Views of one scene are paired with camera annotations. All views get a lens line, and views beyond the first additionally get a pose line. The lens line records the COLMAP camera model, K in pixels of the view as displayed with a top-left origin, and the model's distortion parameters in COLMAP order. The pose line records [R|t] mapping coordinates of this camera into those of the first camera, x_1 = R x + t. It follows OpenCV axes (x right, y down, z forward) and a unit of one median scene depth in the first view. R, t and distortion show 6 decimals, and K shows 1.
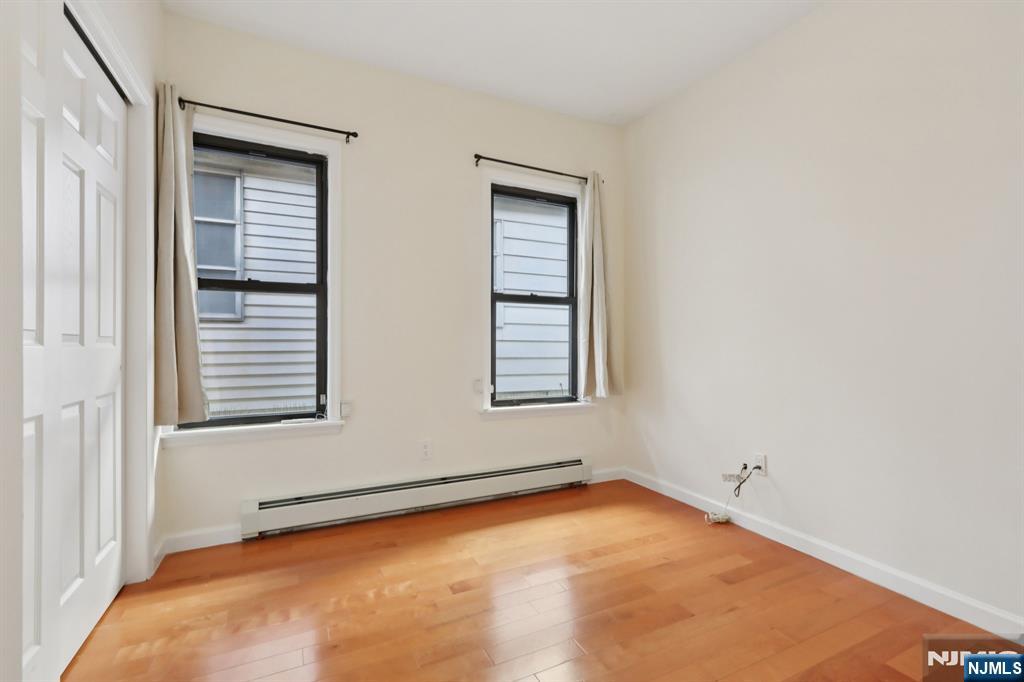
lens RADIAL K [[455.0, 0, 507.7], [0, 455.0, 344.0], [0, 0, 1]] dist [-0.002119, 0.000184]
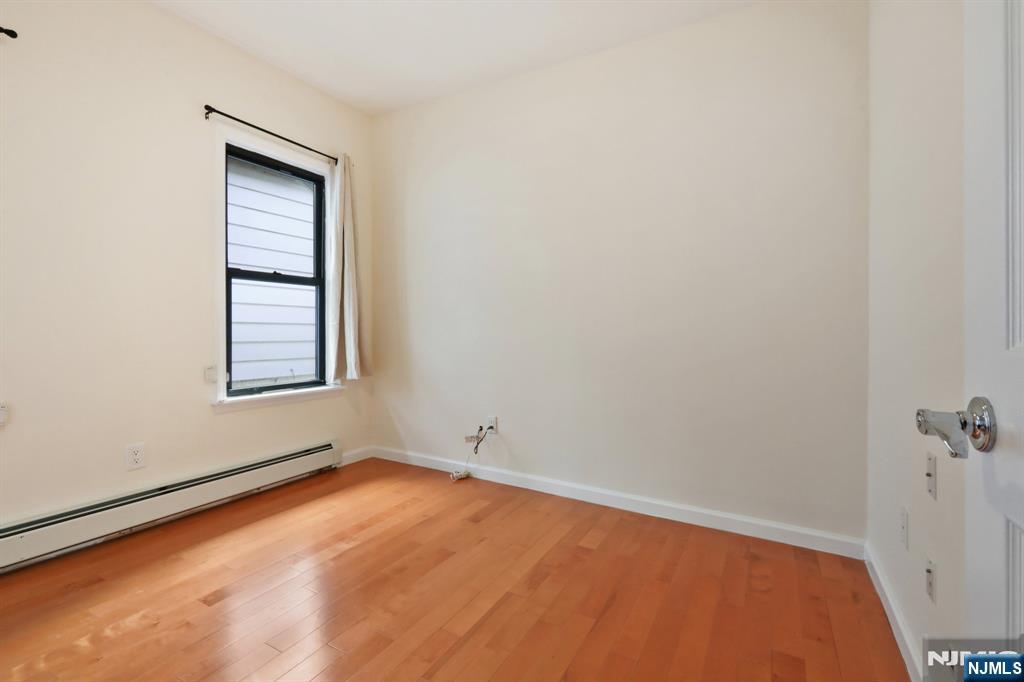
lens RADIAL K [[460.2, 0, 511.1], [0, 460.2, 332.7], [0, 0, 1]] dist [-0.002133, 0.000477]
pose [[0.824392, -0.002270, 0.566015, -0.101608], [-0.005246, 0.999918, 0.011651, -0.000792], [-0.565995, -0.012574, 0.824313, -0.052811]]
